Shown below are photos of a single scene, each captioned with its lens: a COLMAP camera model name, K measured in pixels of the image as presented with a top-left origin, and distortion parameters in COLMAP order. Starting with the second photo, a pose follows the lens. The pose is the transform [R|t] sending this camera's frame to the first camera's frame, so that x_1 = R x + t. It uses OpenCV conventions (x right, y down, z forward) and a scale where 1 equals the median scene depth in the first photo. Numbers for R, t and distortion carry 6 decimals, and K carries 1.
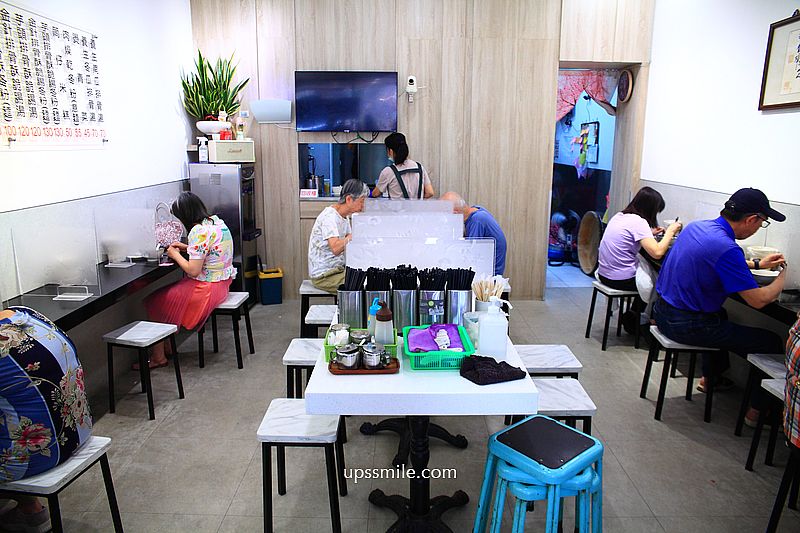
lens RADIAL K [[542.7, 0, 400.0], [0, 542.7, 266.5], [0, 0, 1]] dist [-0.107212, 0.084194]
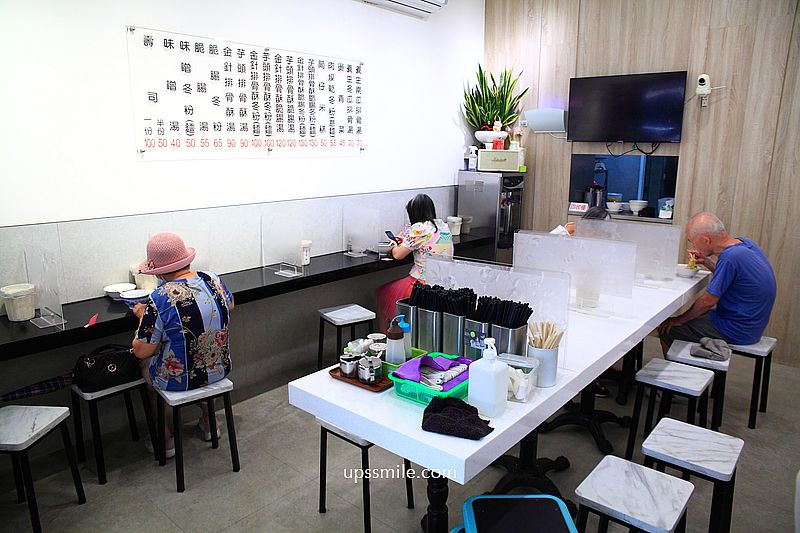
lens RADIAL K [[555.6, 0, 400.5], [0, 555.6, 257.3], [0, 0, 1]] dist [-0.106423, 0.084169]
pose [[0.757290, 0.124163, -0.641168, 0.329688], [-0.145241, 0.989194, 0.020013, -0.036745], [0.636724, 0.077968, 0.767140, 0.124523]]
